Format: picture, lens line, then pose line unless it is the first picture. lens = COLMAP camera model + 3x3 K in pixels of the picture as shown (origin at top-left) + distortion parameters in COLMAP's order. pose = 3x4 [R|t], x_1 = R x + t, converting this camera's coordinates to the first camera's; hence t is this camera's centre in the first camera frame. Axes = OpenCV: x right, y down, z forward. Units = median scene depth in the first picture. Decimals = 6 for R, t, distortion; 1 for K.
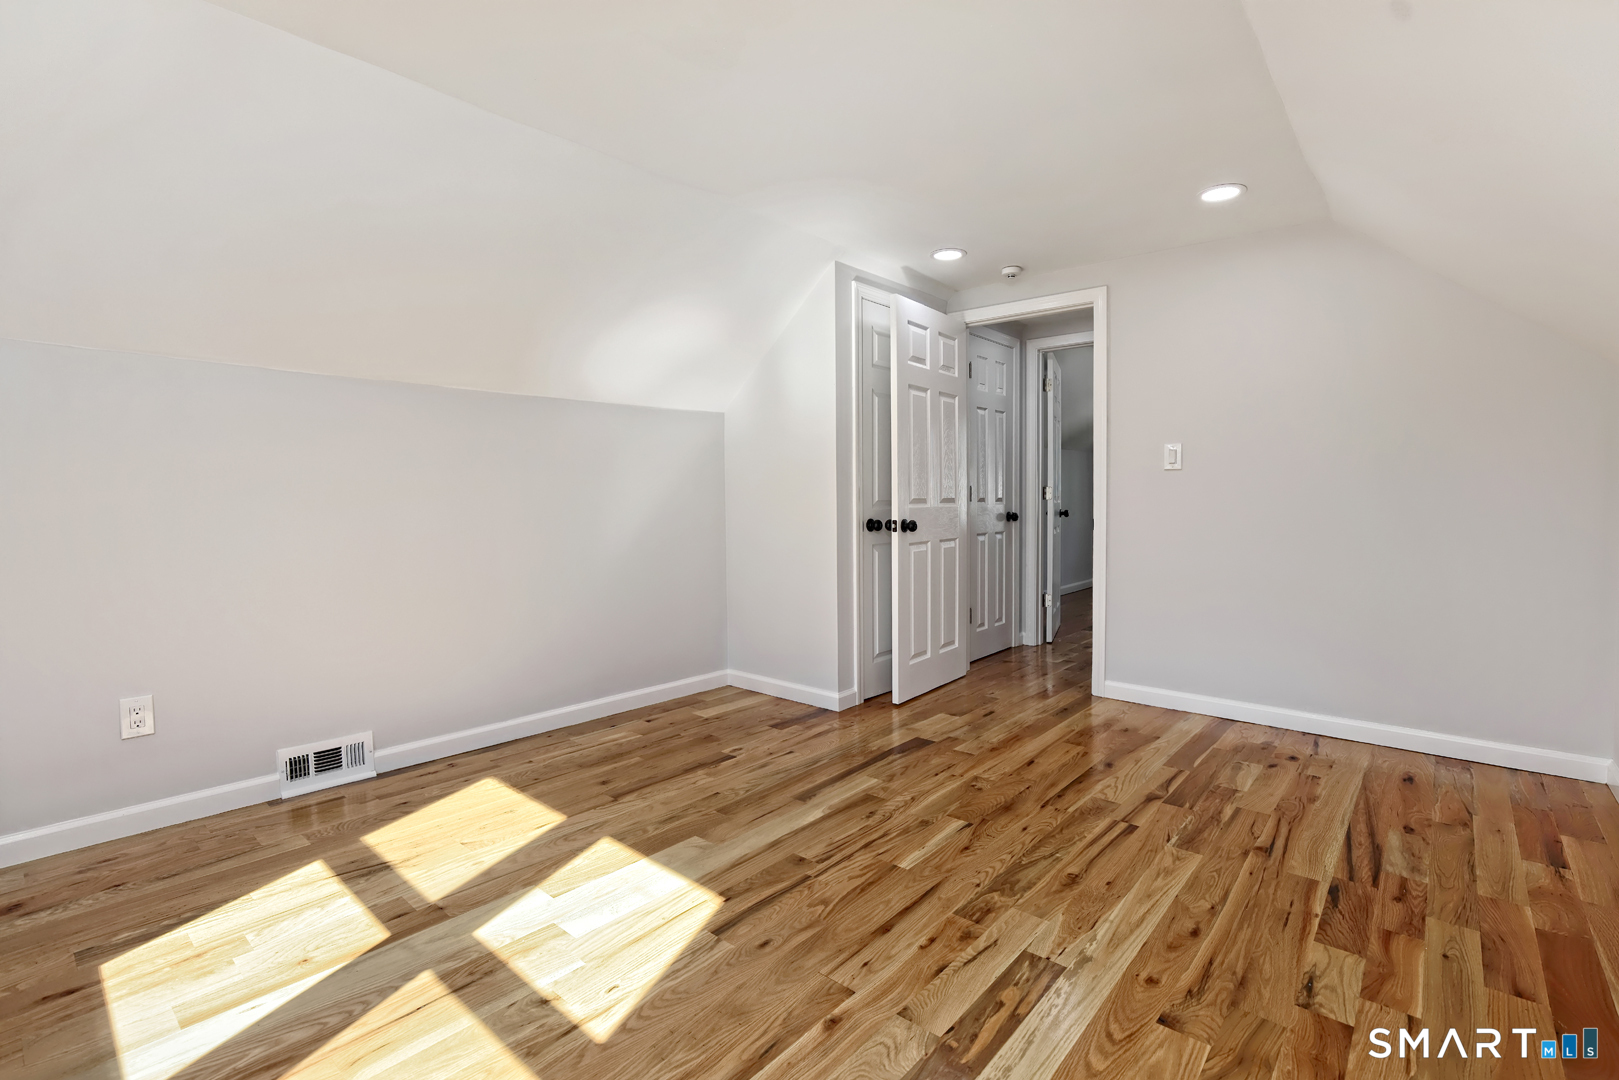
lens RADIAL K [[731.8, 0, 813.8], [0, 731.8, 537.3], [0, 0, 1]] dist [-0.023718, -0.000512]
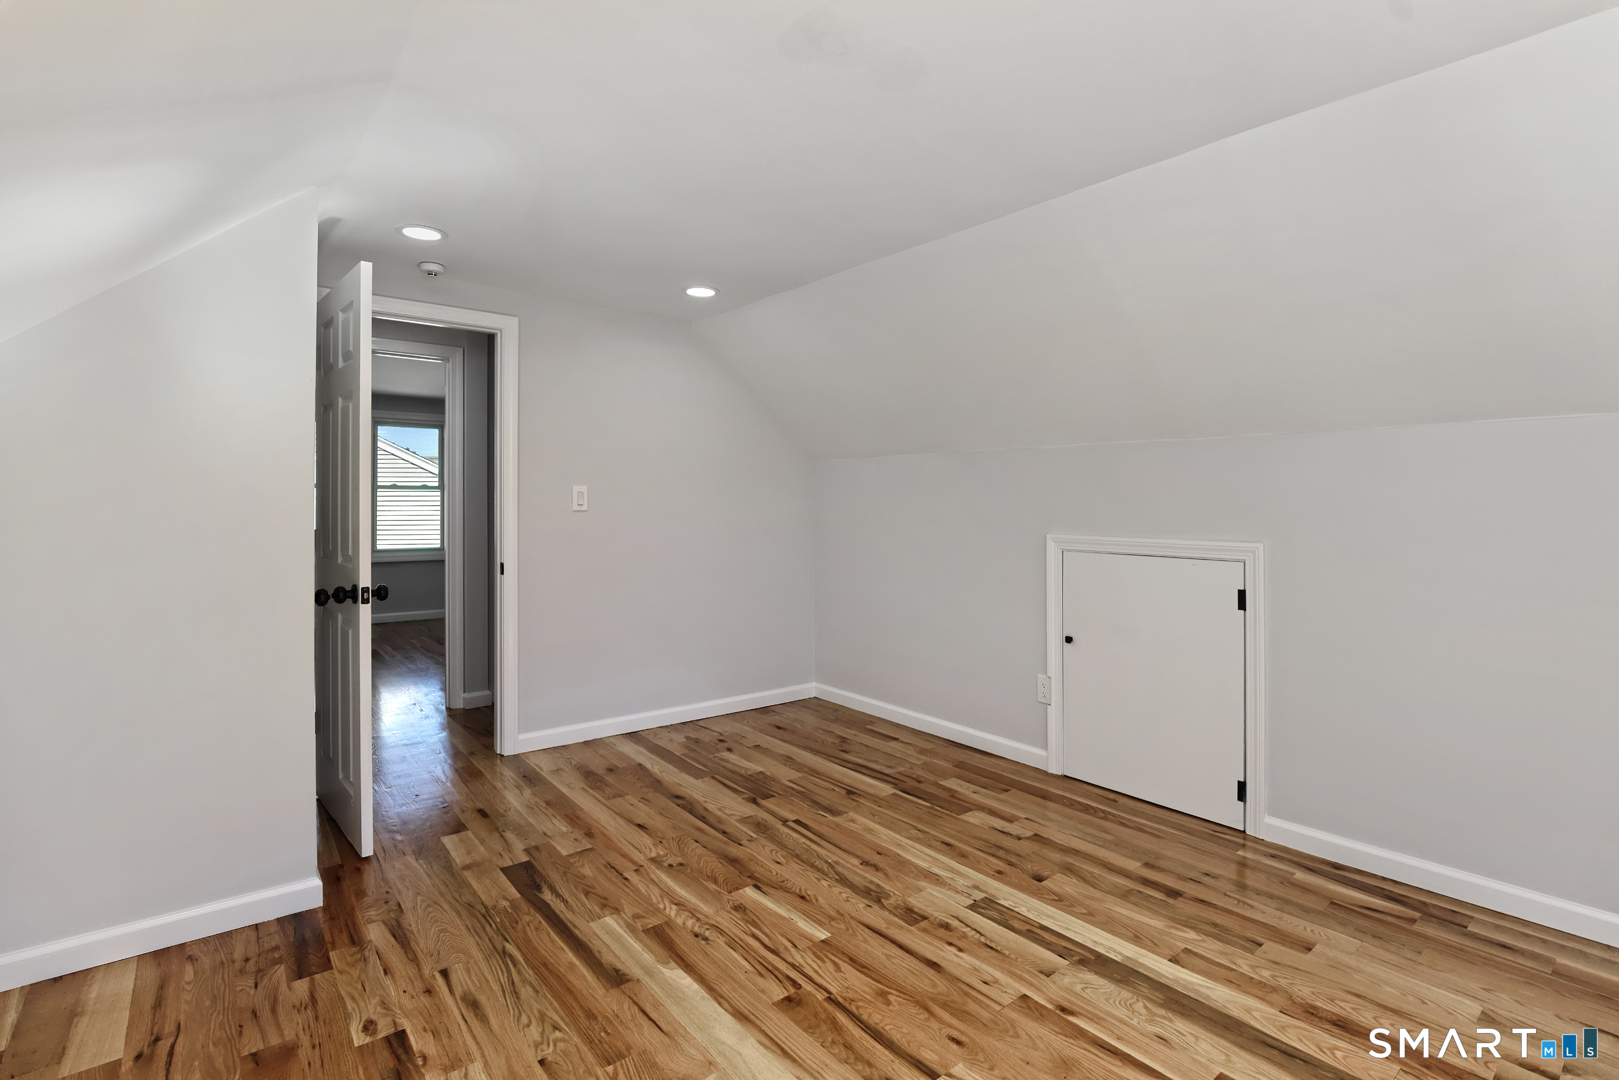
lens RADIAL K [[743.7, 0, 855.6], [0, 743.7, 503.0], [0, 0, 1]] dist [-0.025356, 0.003548]
pose [[0.172441, 0.007217, 0.984993, -0.754707], [0.048617, 0.998692, -0.015829, -0.105233], [-0.983819, 0.050617, 0.171865, 0.659498]]
